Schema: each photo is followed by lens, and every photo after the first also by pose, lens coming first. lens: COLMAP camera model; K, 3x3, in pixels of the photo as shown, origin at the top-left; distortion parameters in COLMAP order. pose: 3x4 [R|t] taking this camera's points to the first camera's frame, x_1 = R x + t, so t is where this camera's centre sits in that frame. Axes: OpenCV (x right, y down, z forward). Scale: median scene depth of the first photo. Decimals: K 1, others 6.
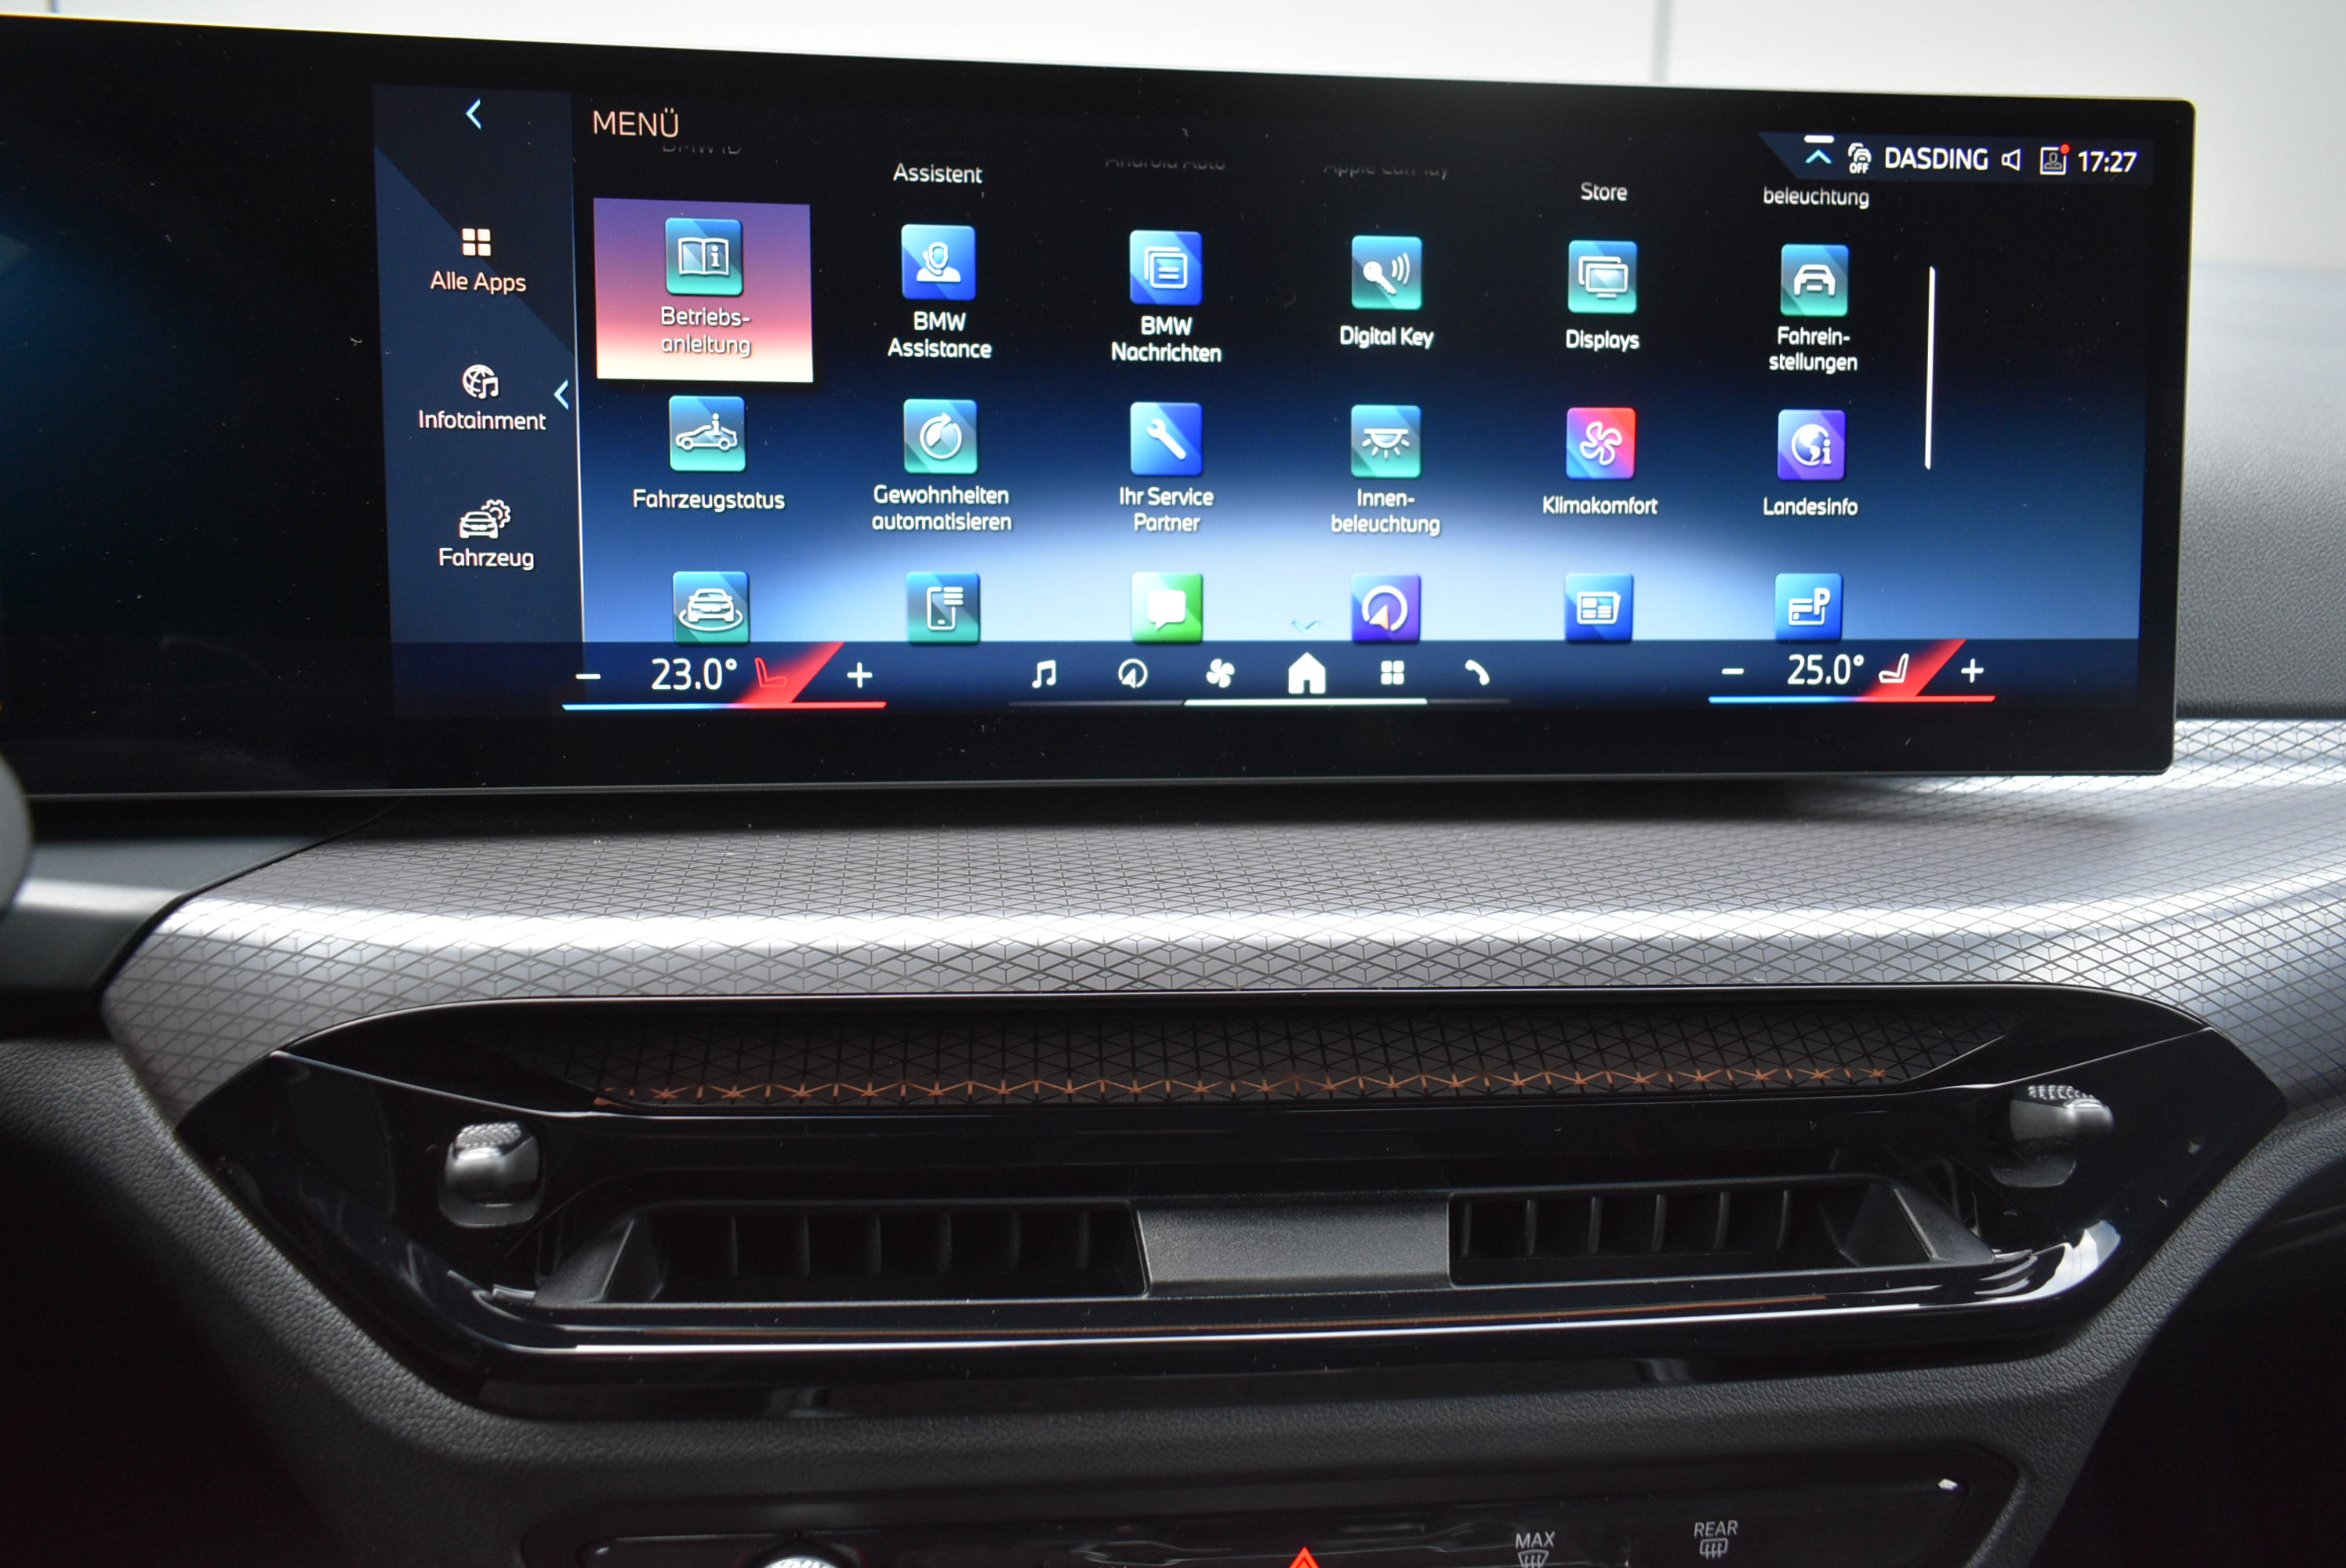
lens RADIAL K [[1813.2, 0, 1179.2], [0, 1813.2, 777.2], [0, 0, 1]] dist [-0.015099, 0.012997]
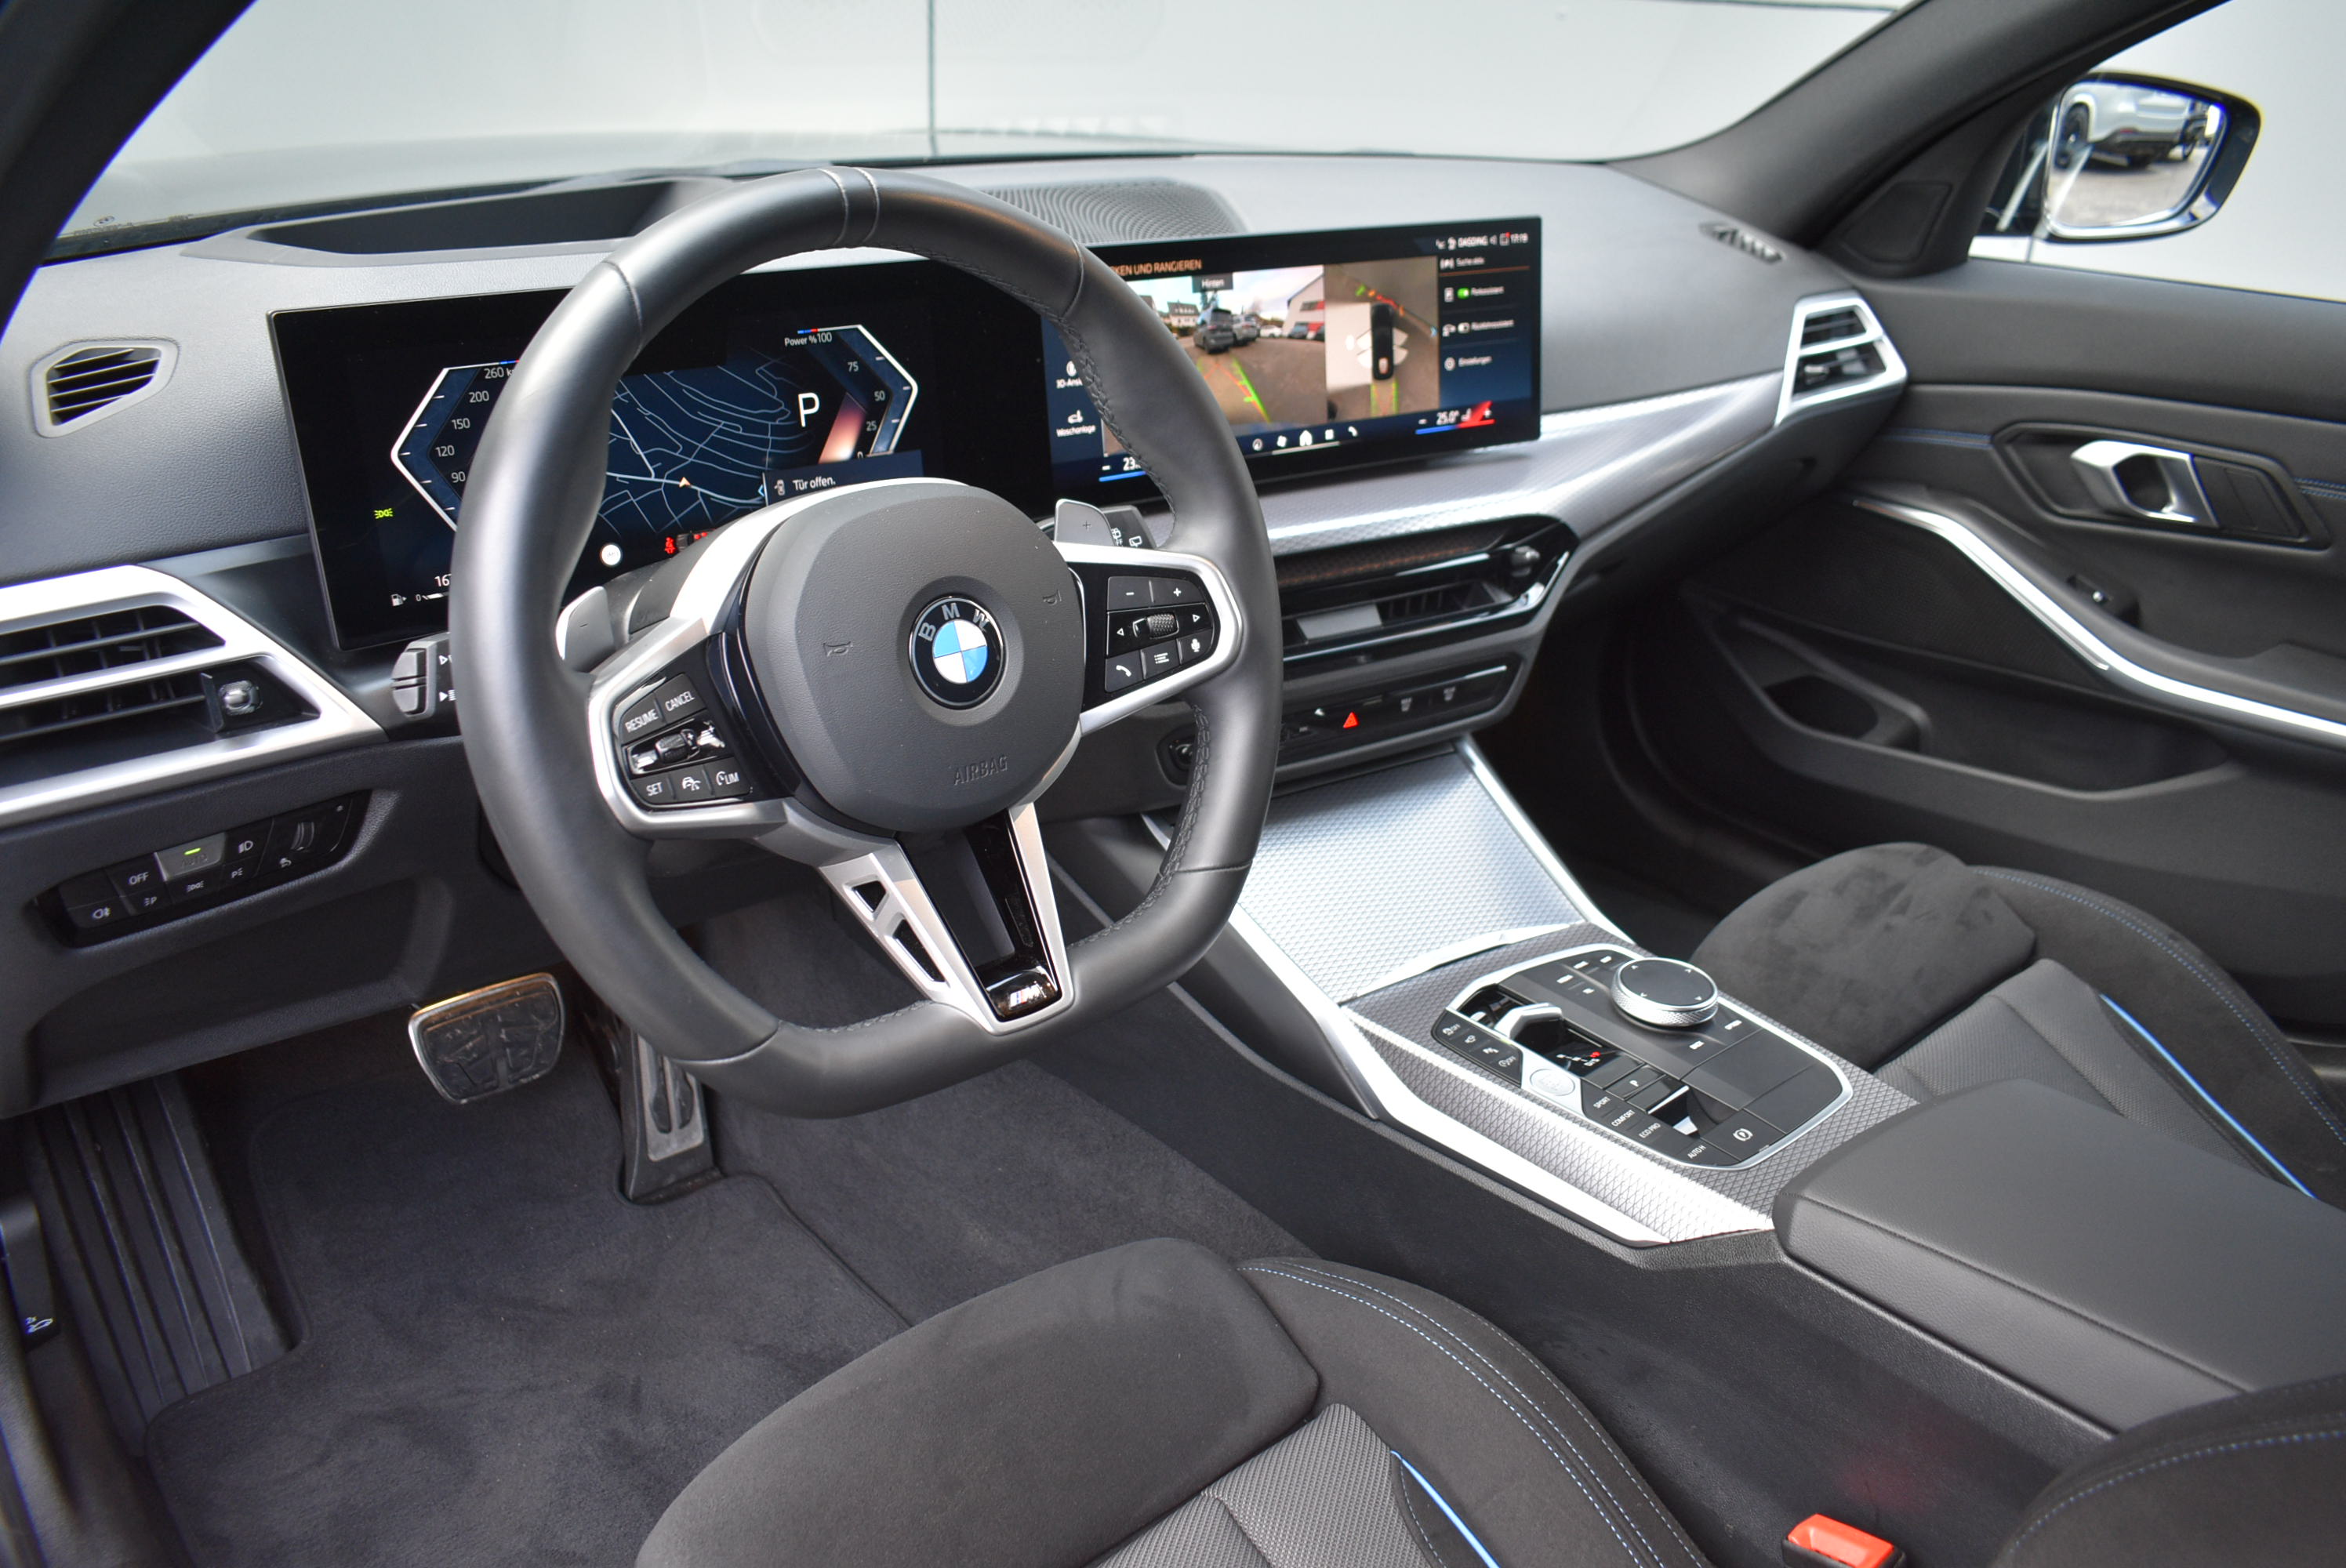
lens RADIAL K [[1813.2, 0, 1194.6], [0, 1813.2, 795.8], [0, 0, 1]] dist [-0.015099, 0.012997]
pose [[0.889102, -0.186629, 0.417932, -1.539723], [0.084430, 0.964299, 0.250996, -0.270431], [-0.449855, -0.187875, 0.873117, -1.722318]]
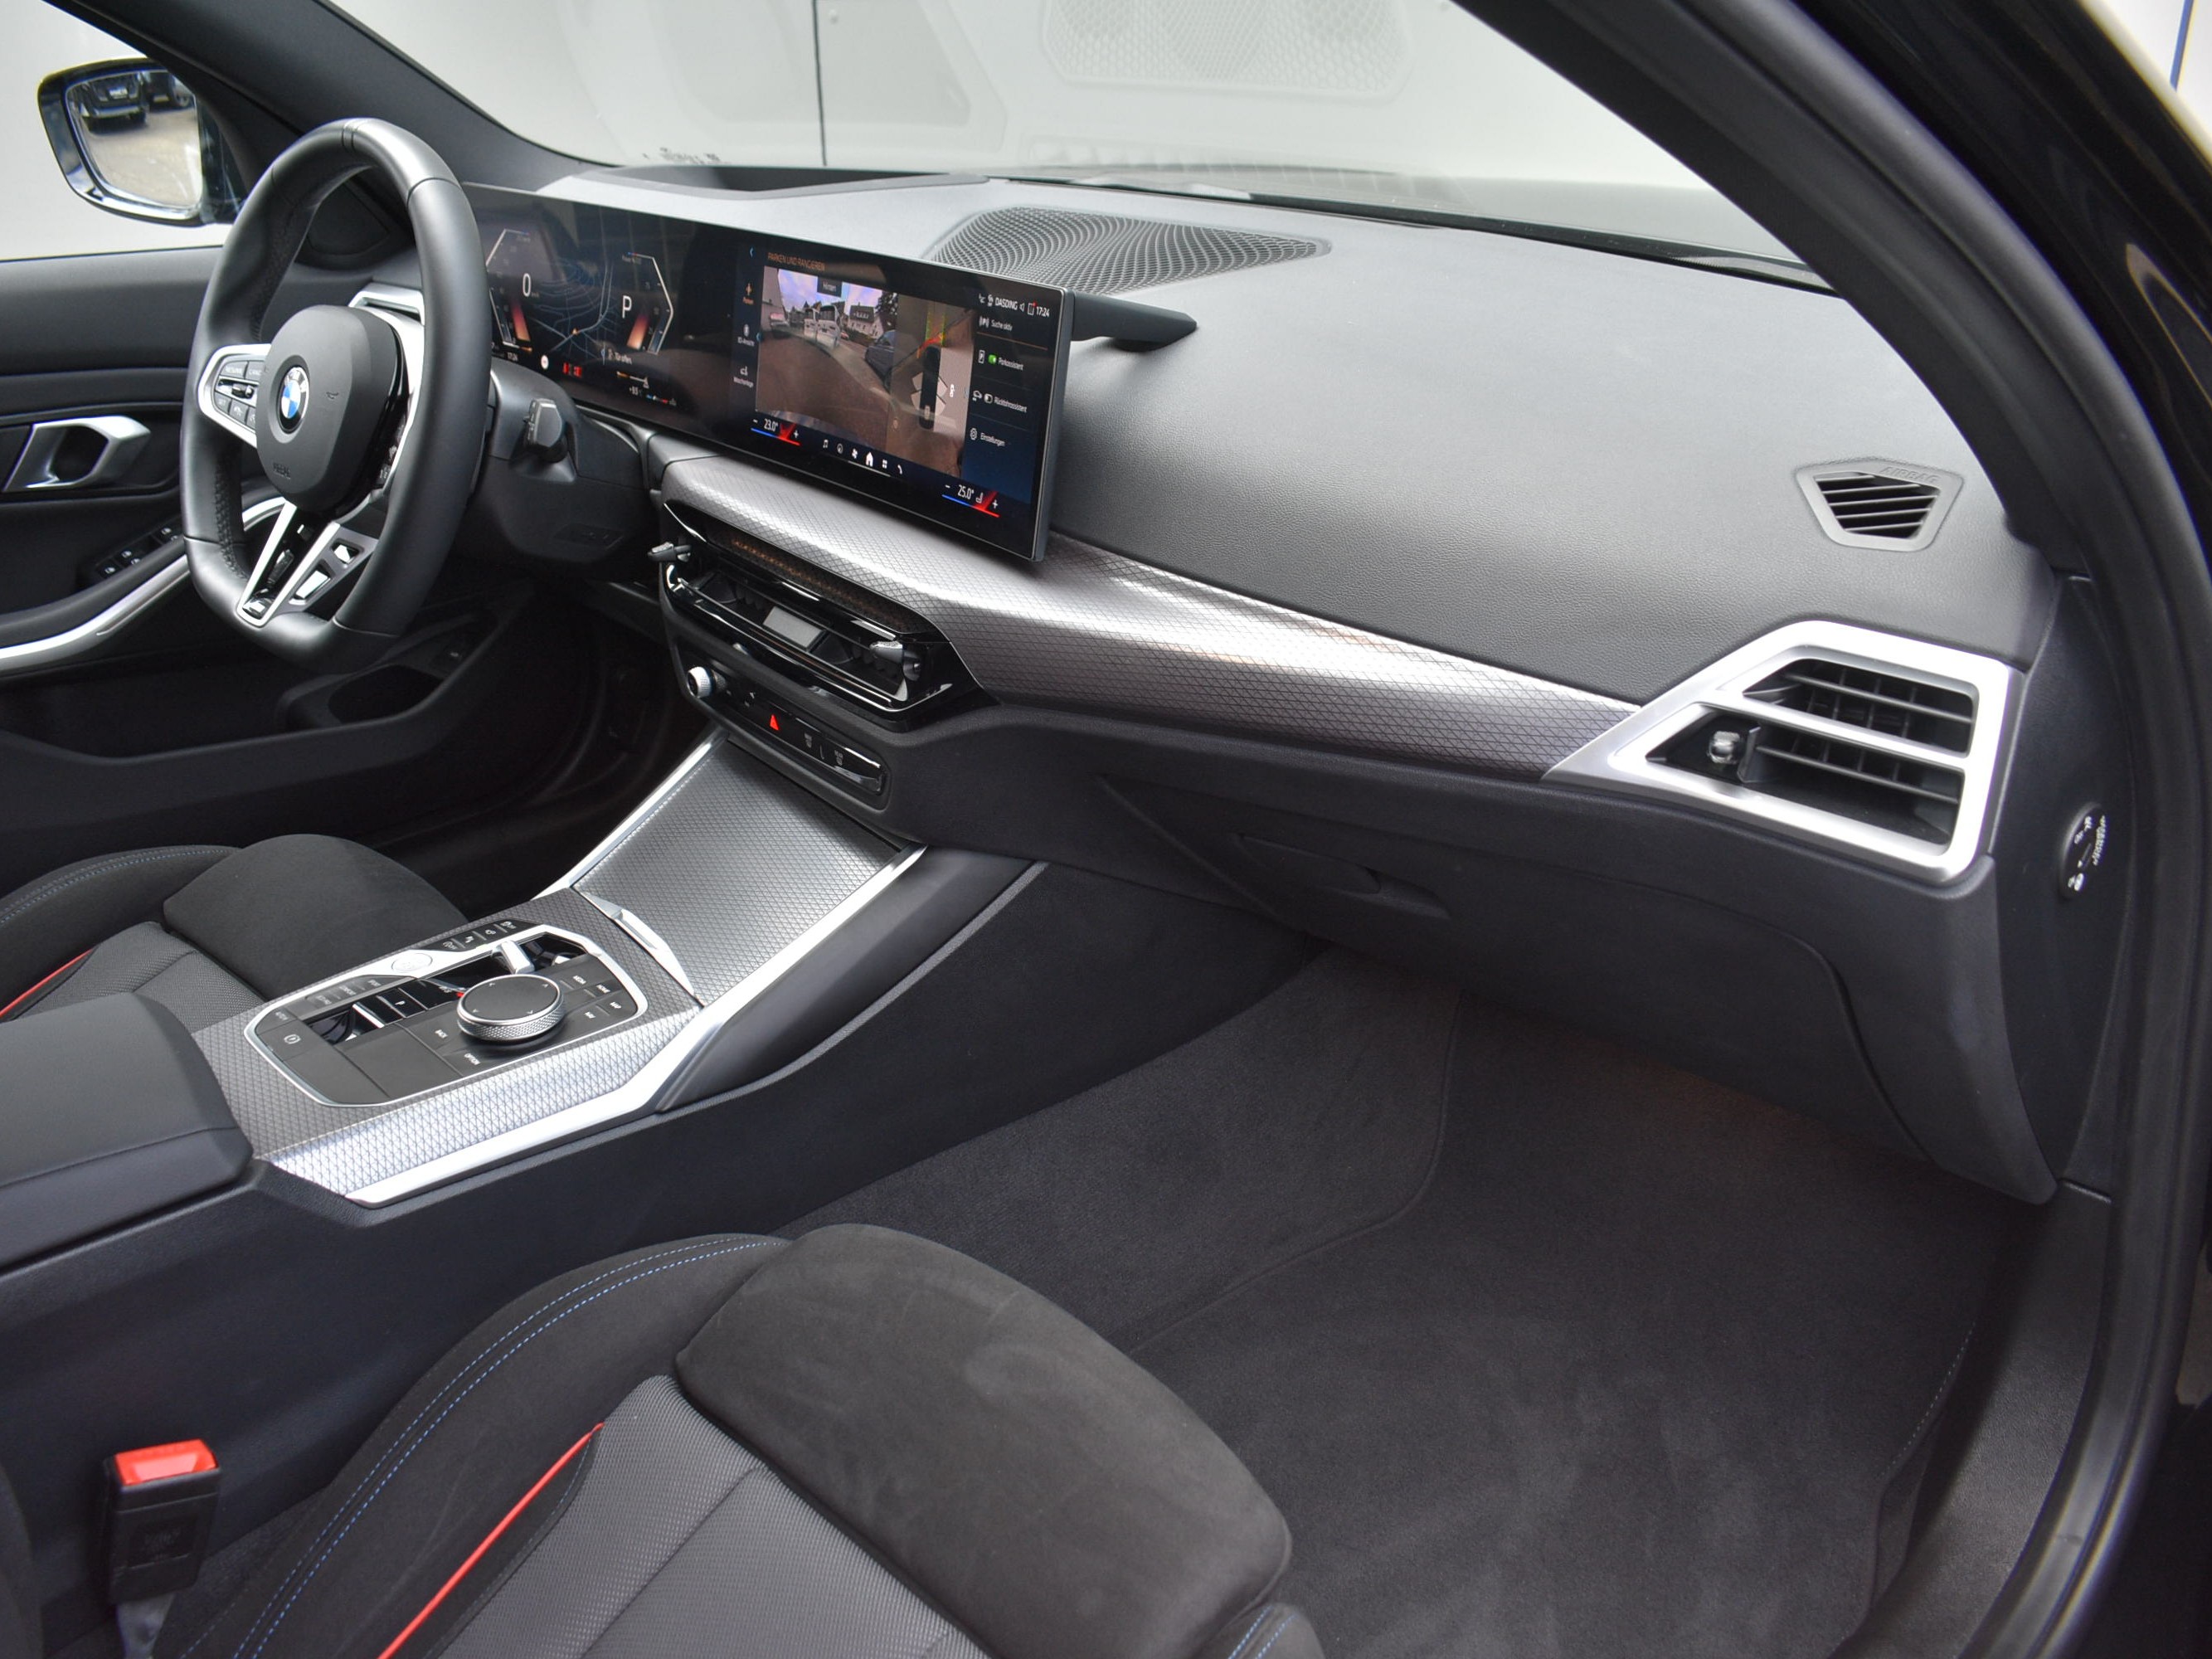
lens RADIAL K [[1796.3, 0, 1104.5], [0, 1796.3, 813.8], [0, 0, 1]] dist [0.054101, -0.000146]
pose [[0.515484, 0.327192, -0.791973, 3.034113], [-0.194364, 0.944788, 0.263815, -0.392161], [0.834565, 0.017939, 0.550617, -0.325933]]
